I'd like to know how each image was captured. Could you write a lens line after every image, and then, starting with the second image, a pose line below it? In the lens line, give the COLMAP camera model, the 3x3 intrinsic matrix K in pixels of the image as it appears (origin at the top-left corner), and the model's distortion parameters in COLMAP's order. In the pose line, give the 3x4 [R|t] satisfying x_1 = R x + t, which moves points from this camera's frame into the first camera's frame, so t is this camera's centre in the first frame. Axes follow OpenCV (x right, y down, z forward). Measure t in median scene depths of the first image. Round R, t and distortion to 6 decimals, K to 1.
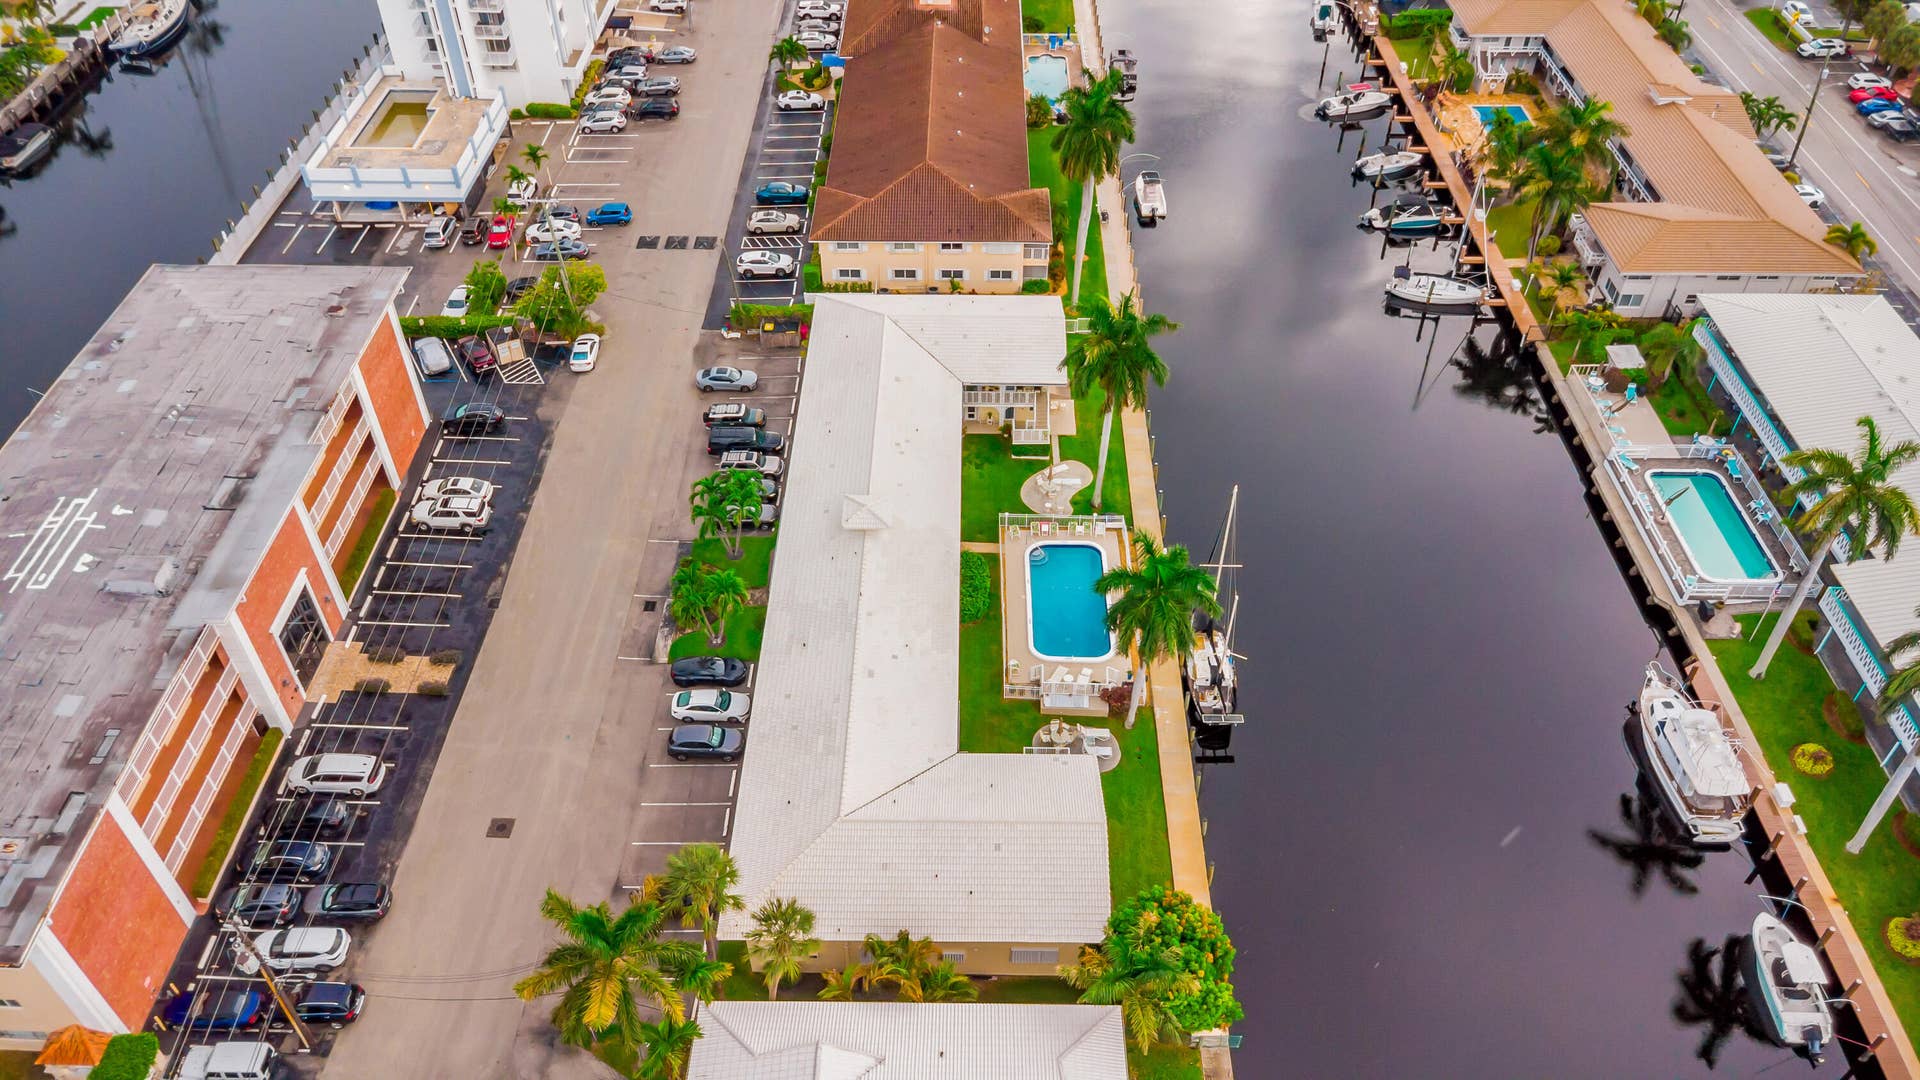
lens RADIAL K [[1372.0, 0, 958.0], [0, 1372.0, 537.1], [0, 0, 1]] dist [0.054441, -0.082270]
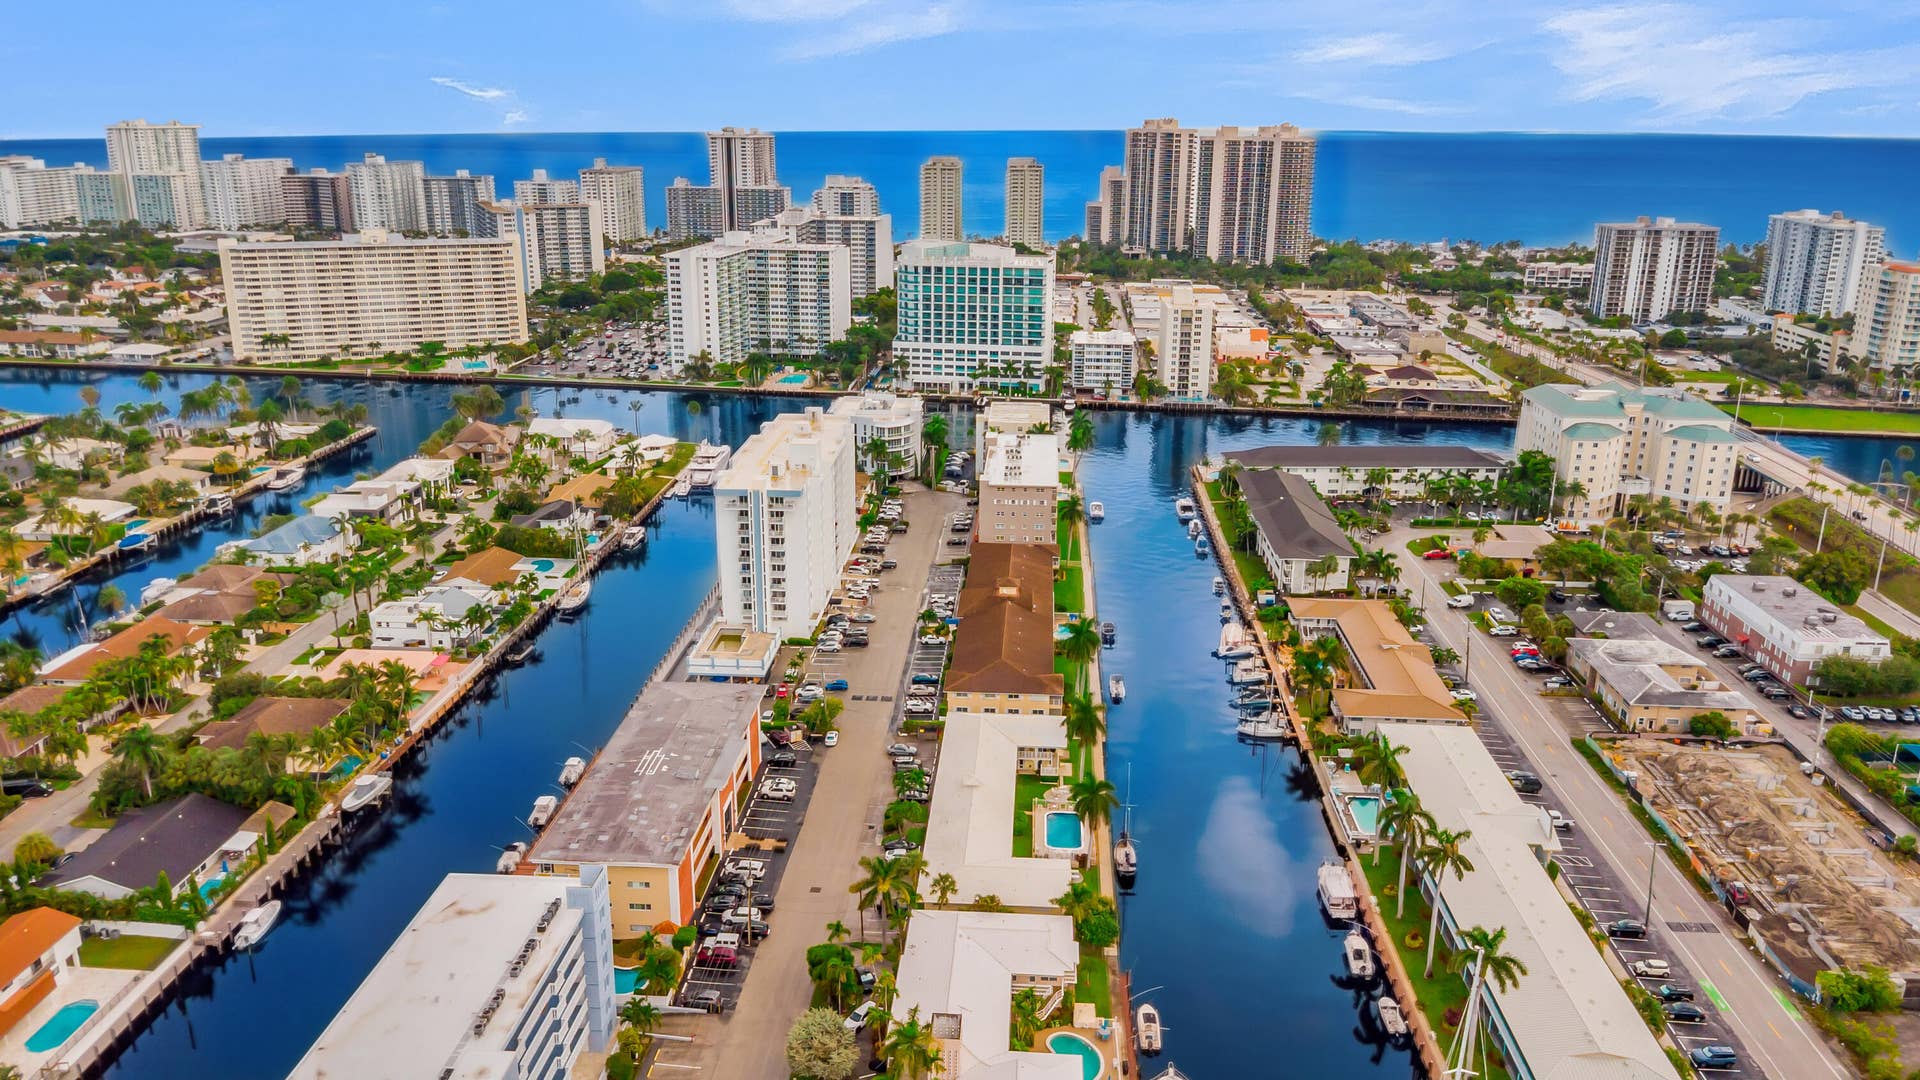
lens RADIAL K [[1372.0, 0, 958.0], [0, 1372.0, 537.1], [0, 0, 1]] dist [0.054441, -0.082270]
pose [[0.998541, 0.021649, -0.049465, 0.008182], [-0.041032, 0.899725, -0.434524, 0.426292], [0.035098, 0.435920, 0.899301, -0.853211]]
